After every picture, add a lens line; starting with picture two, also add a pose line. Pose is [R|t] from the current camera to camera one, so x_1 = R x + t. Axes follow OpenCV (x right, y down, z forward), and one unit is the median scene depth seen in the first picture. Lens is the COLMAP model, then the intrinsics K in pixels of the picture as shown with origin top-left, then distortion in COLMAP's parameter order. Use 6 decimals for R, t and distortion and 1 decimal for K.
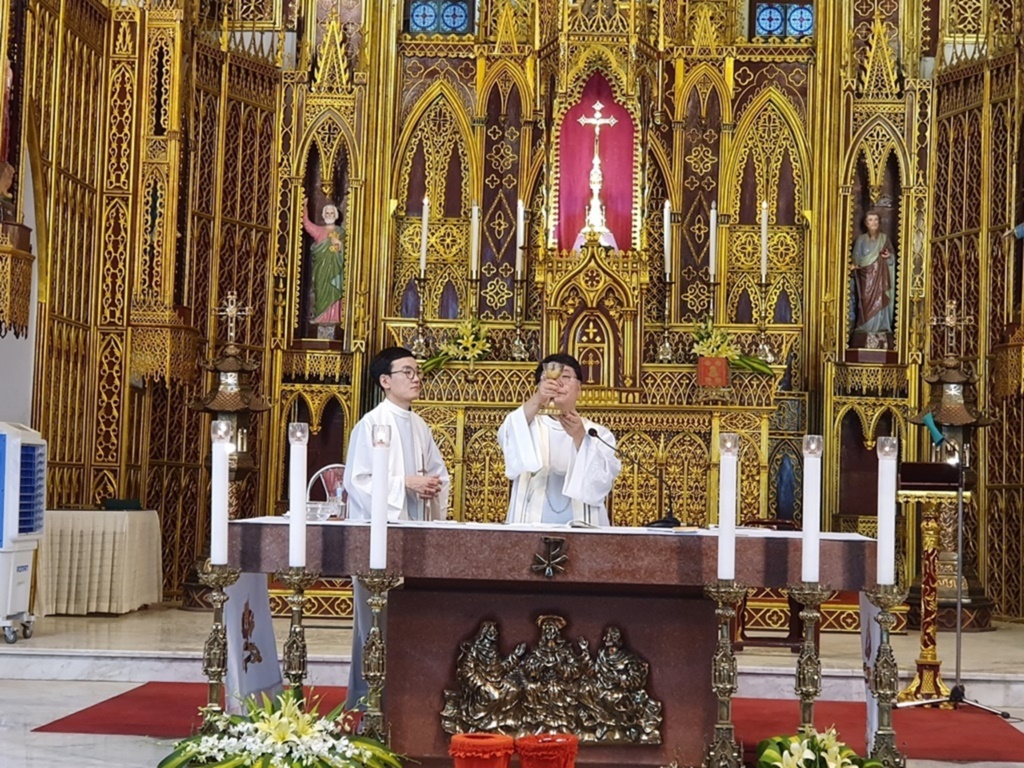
lens RADIAL K [[2253.2, 0, 464.4], [0, 2253.2, 386.1], [0, 0, 1]] dist [0.229164, 0.000000]
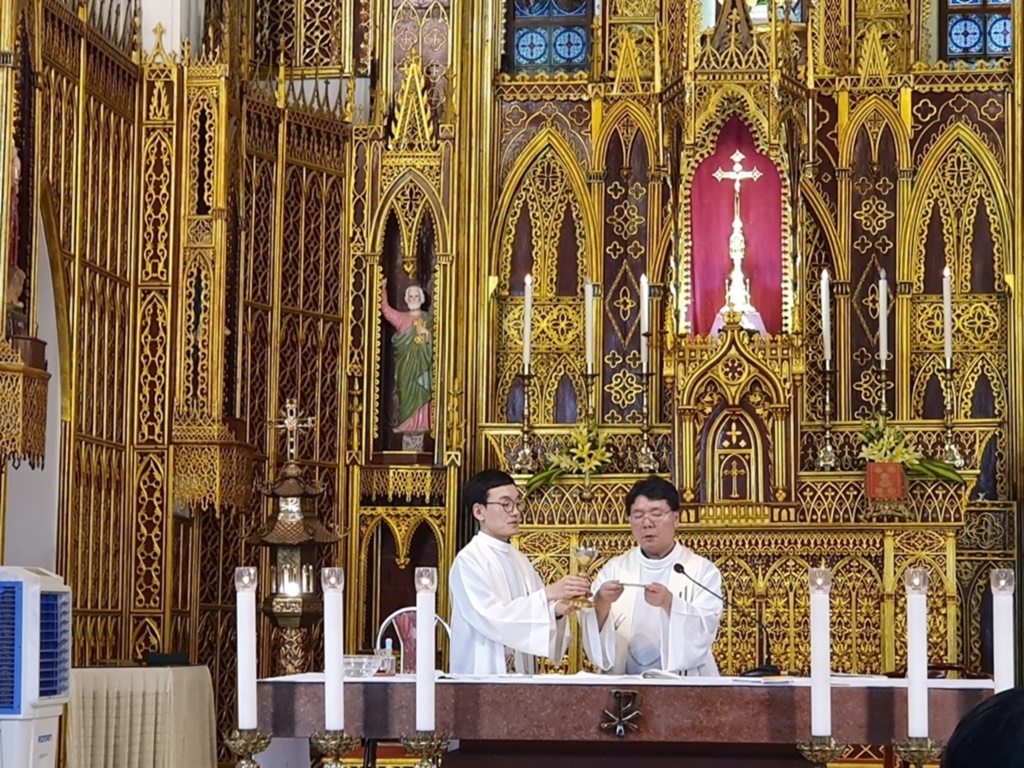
lens RADIAL K [[3068.8, 0, 426.8], [0, 3068.8, 409.4], [0, 0, 1]] dist [0.221217, 0.000000]
pose [[0.996433, -0.027089, -0.079918, 0.036022], [0.025147, 0.999366, -0.025209, -0.008362], [0.080550, 0.023109, 0.996483, -0.117896]]
